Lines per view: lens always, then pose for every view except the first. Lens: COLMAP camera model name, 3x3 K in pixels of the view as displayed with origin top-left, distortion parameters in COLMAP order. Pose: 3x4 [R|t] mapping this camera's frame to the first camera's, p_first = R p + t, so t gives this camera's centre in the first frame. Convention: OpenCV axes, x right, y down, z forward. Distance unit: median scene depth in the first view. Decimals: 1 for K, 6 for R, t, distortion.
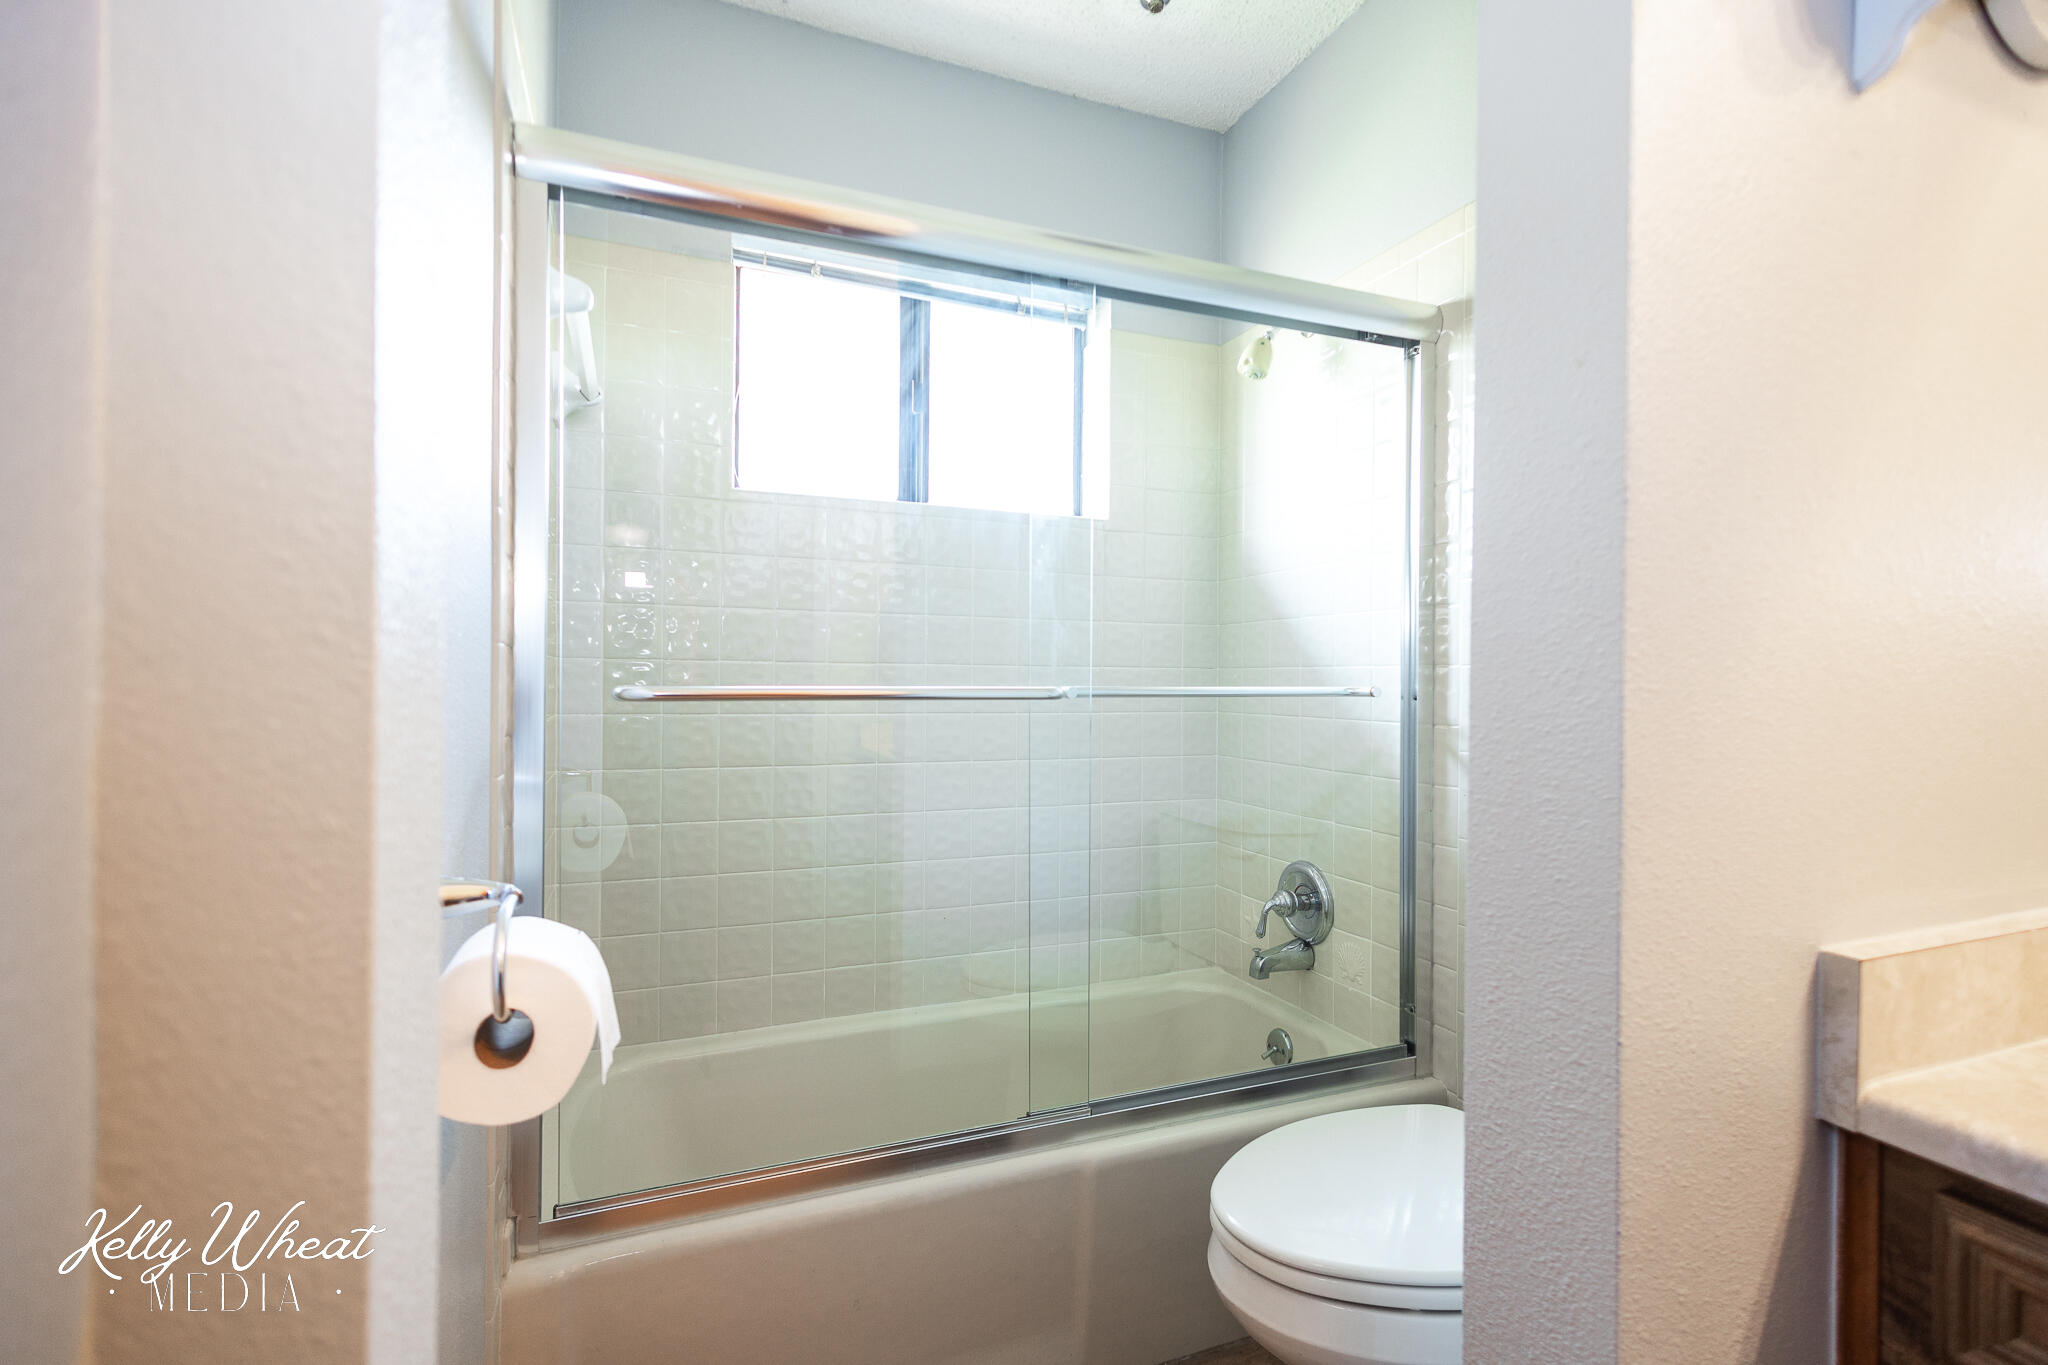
lens RADIAL K [[955.6, 0, 1026.3], [0, 955.6, 674.5], [0, 0, 1]] dist [0.009099, -0.002878]
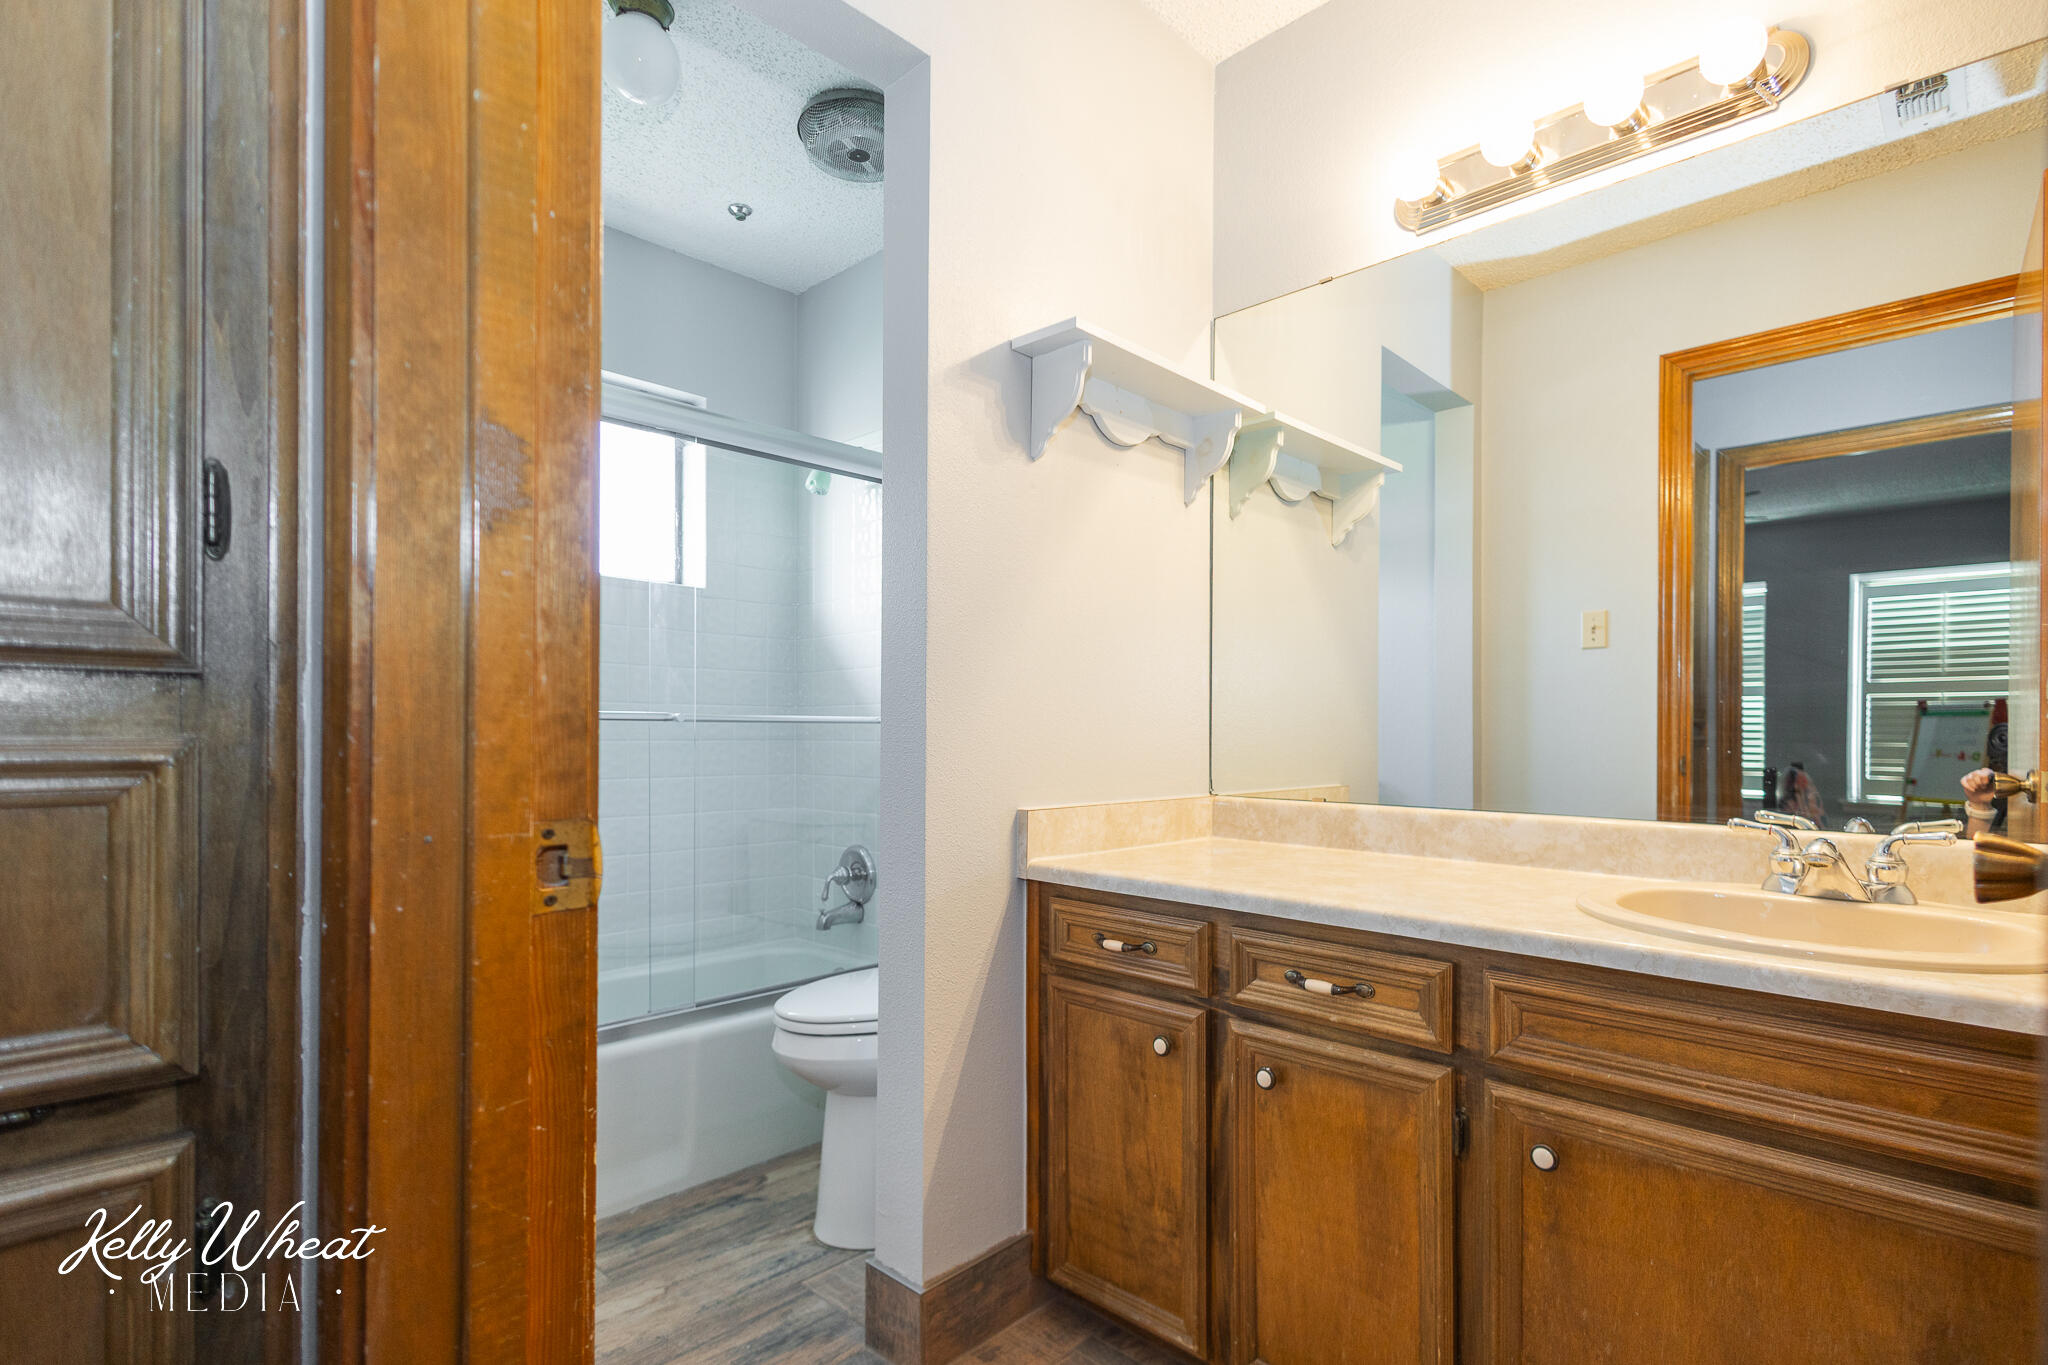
lens RADIAL K [[955.6, 0, 1059.8], [0, 955.6, 722.7], [0, 0, 1]] dist [0.009099, -0.002878]
pose [[0.903154, -0.004668, 0.429292, -0.039102], [0.005674, 0.999983, -0.001063, 0.020983], [-0.429280, 0.003396, 0.903165, -0.388639]]
